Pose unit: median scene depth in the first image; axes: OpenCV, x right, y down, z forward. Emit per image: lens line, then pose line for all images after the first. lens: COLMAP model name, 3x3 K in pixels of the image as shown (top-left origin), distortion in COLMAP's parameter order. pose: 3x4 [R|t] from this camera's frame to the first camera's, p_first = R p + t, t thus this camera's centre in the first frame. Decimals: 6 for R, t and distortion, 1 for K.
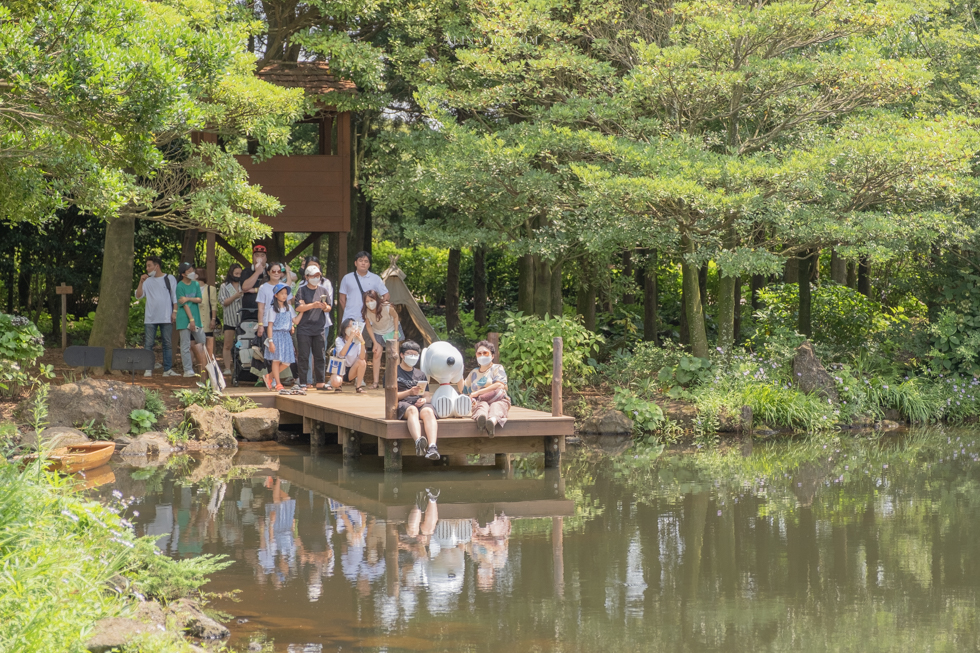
lens RADIAL K [[2369.6, 0, 490.1], [0, 2369.6, 326.5], [0, 0, 1]] dist [0.005177, 0.000000]
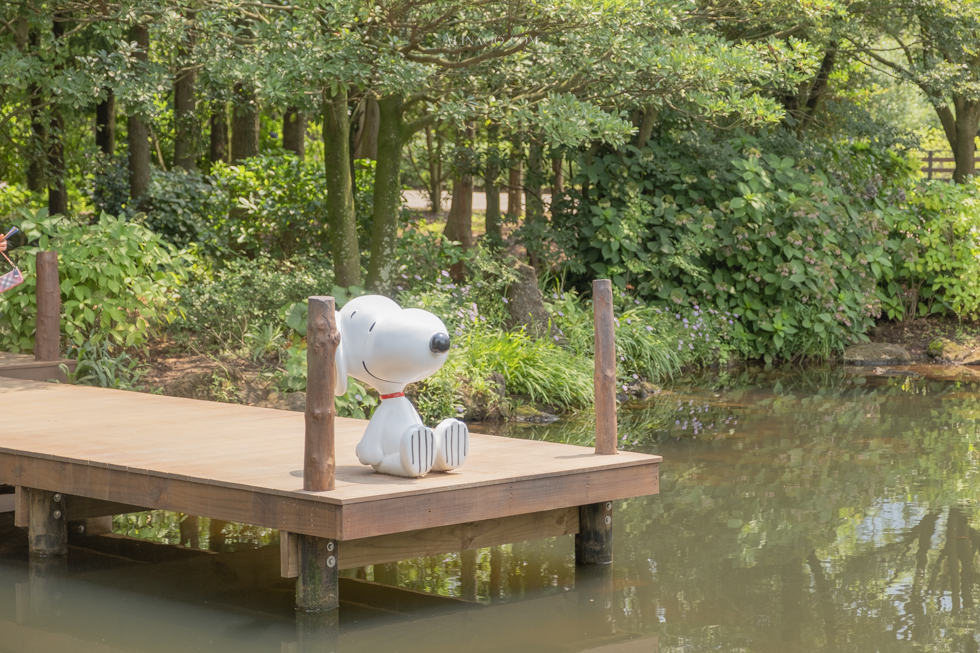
lens RADIAL K [[2369.6, 0, 489.9], [0, 2369.6, 325.6], [0, 0, 1]] dist [0.005177, 0.000000]
pose [[0.867046, -0.031073, 0.497258, -0.204410], [0.003722, 0.998429, 0.055902, -0.011479], [-0.498214, -0.046619, 0.865800, 0.581638]]
